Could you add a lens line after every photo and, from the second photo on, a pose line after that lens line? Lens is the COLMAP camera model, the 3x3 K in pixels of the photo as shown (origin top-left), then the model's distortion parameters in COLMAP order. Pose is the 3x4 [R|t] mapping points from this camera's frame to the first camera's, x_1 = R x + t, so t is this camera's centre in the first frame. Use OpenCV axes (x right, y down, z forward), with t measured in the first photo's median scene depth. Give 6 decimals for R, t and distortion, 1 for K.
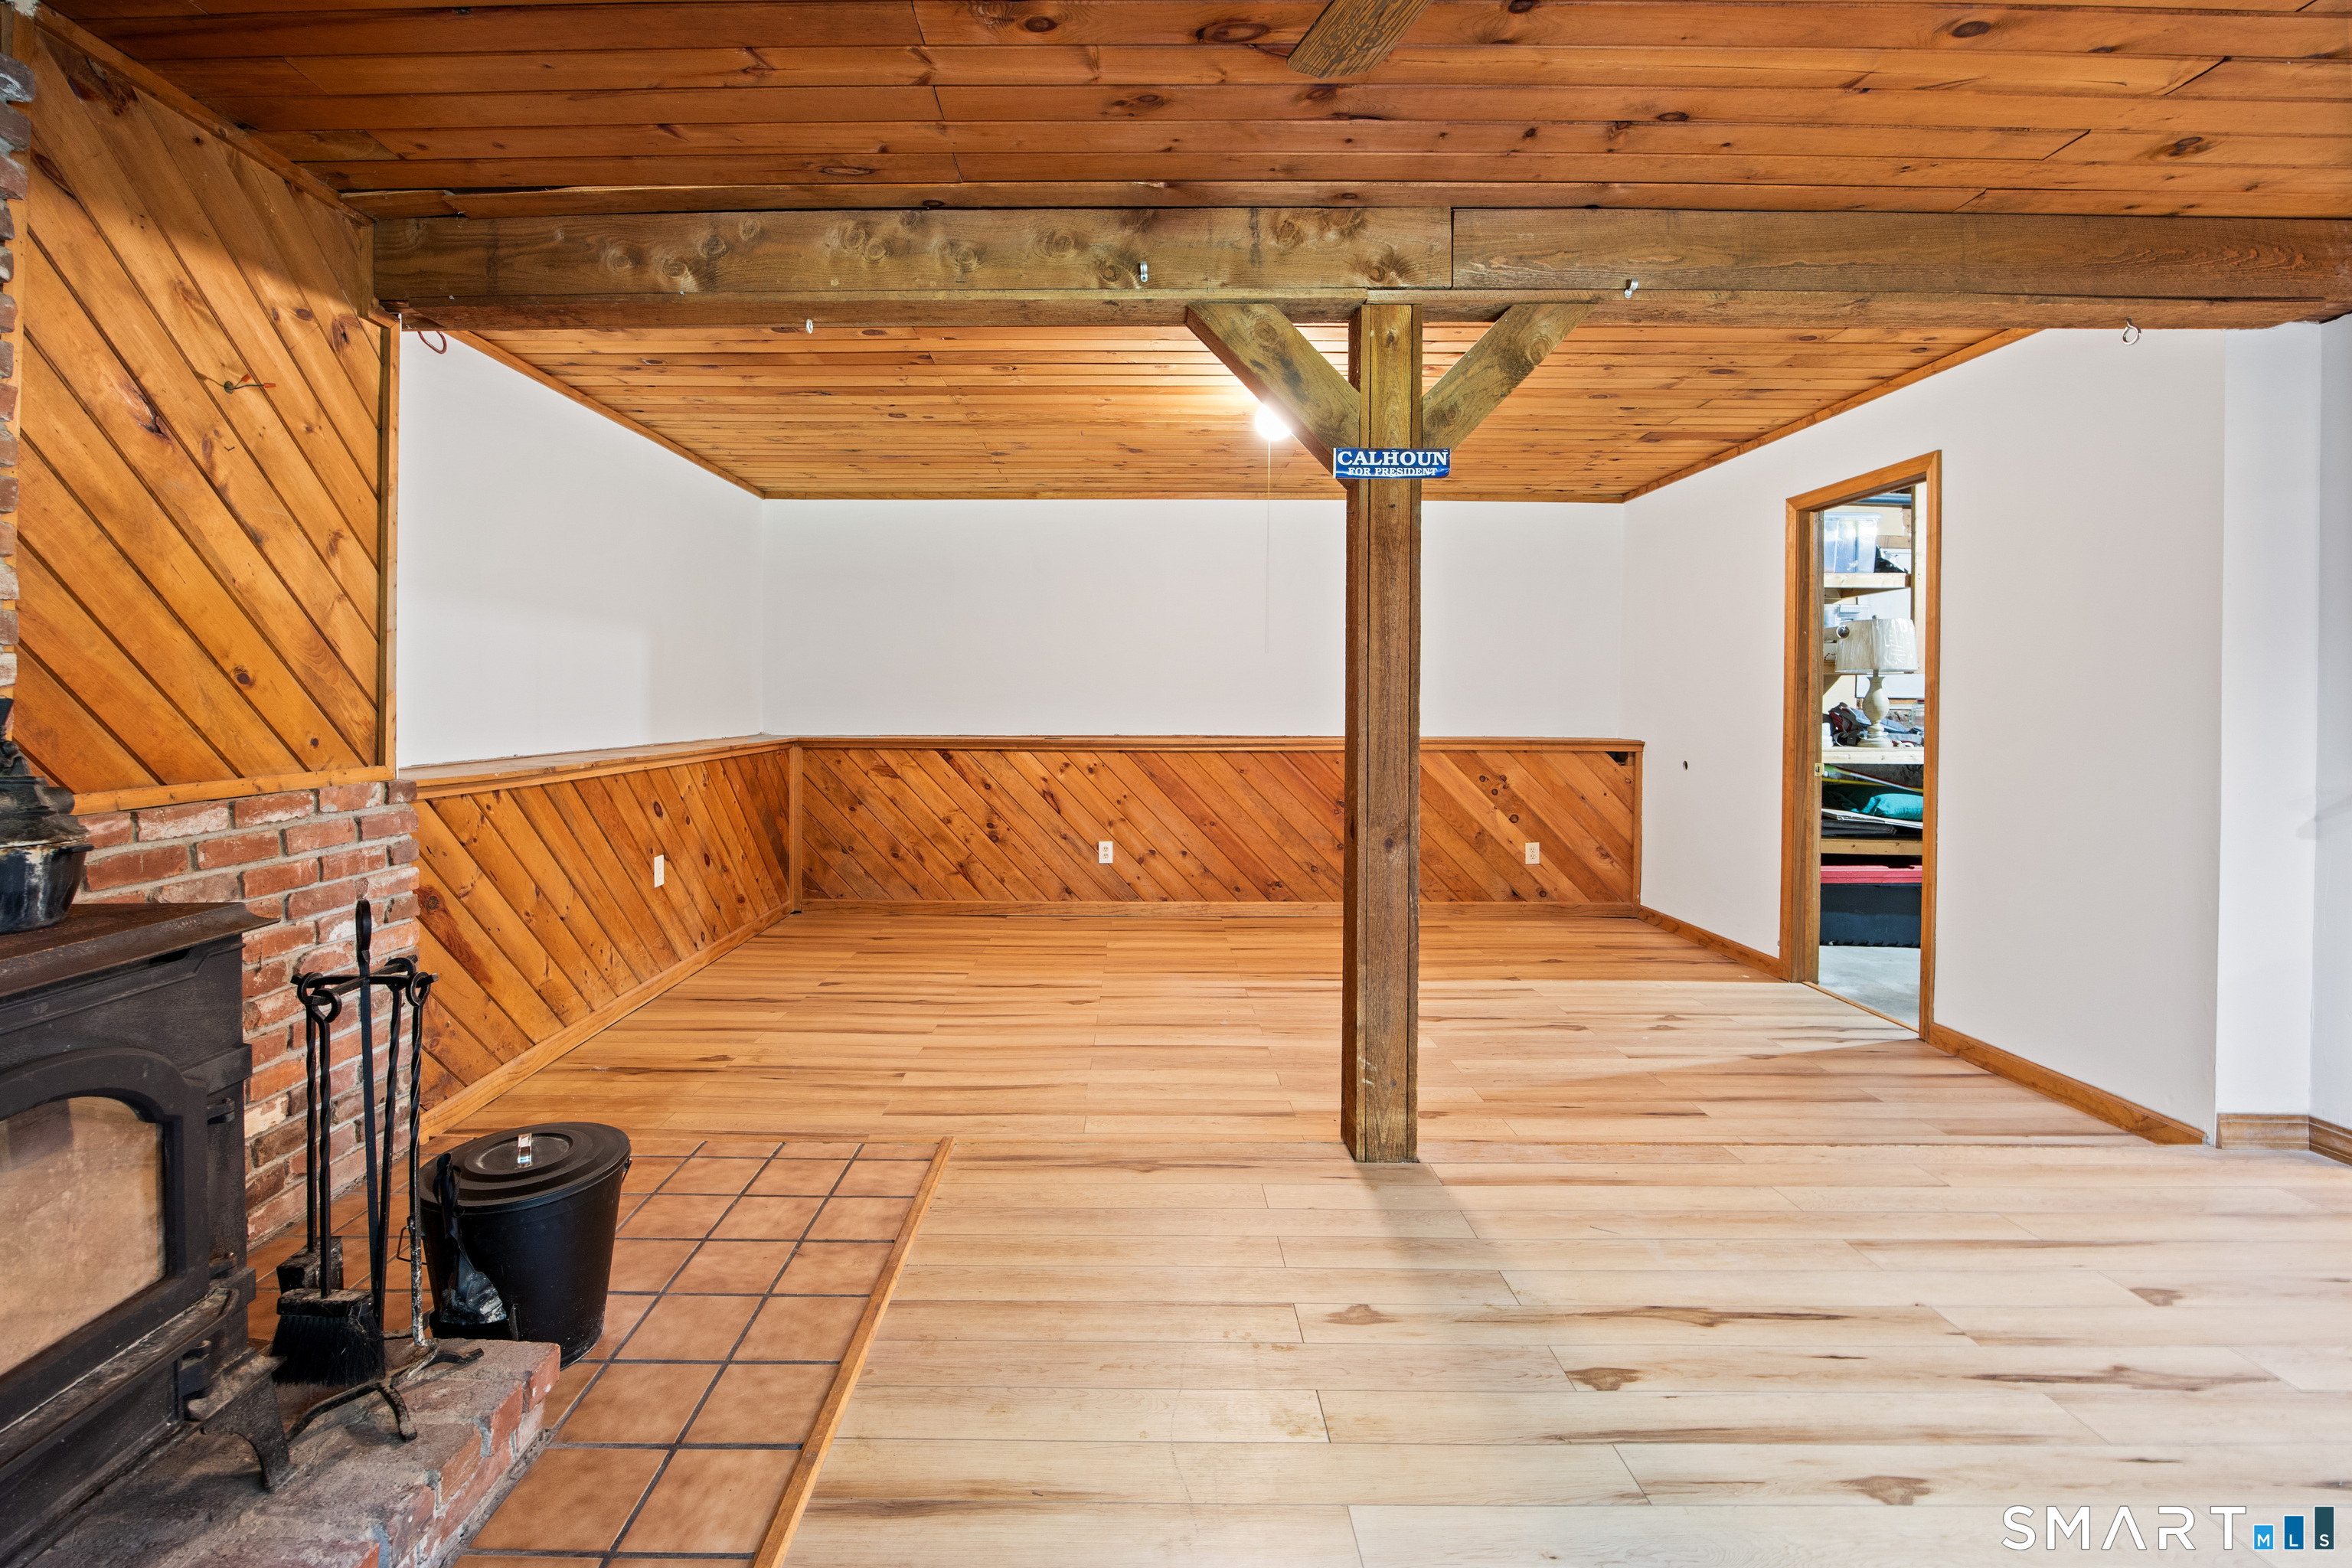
lens RADIAL K [[1168.4, 0, 1172.3], [0, 1168.4, 699.2], [0, 0, 1]] dist [-0.002545, -0.000376]
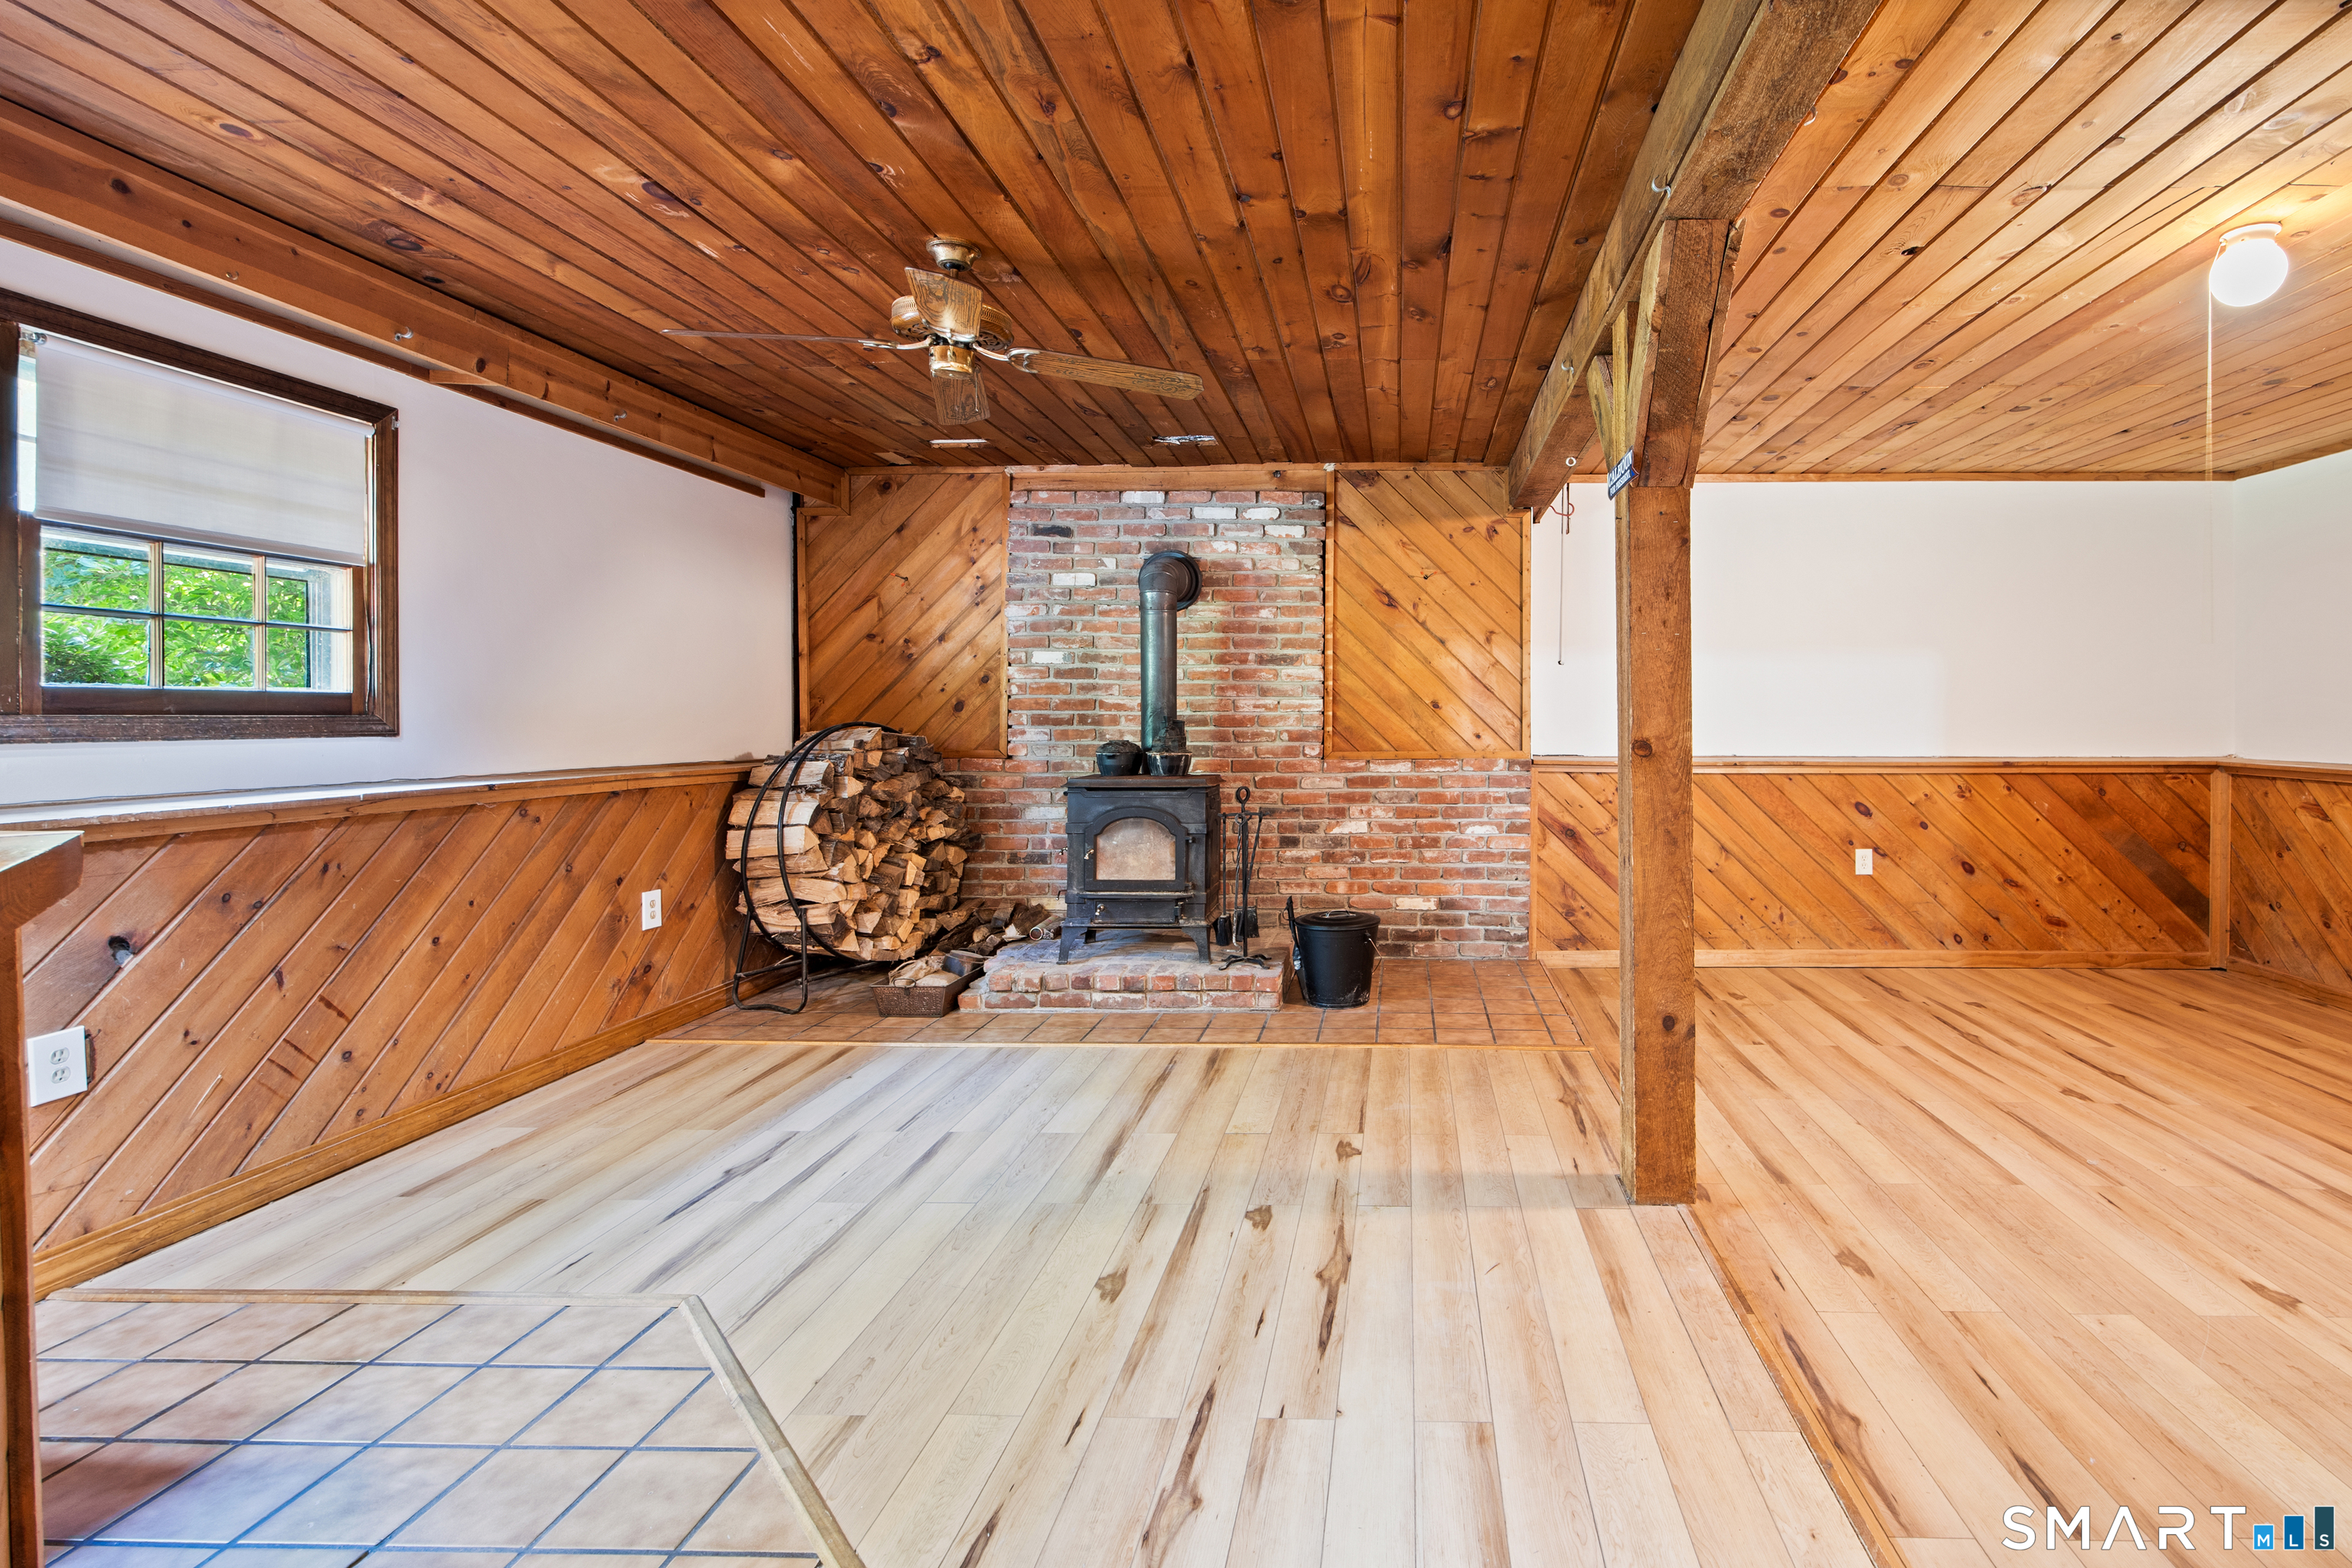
lens RADIAL K [[1058.4, 0, 1177.2], [0, 1058.4, 718.8], [0, 0, 1]] dist [-0.000813, 0.000140]
pose [[-0.203162, -0.000331, -0.979145, 1.217861], [-0.001114, 0.999999, -0.000107, 0.006757], [0.979145, 0.001069, -0.203162, 0.888071]]
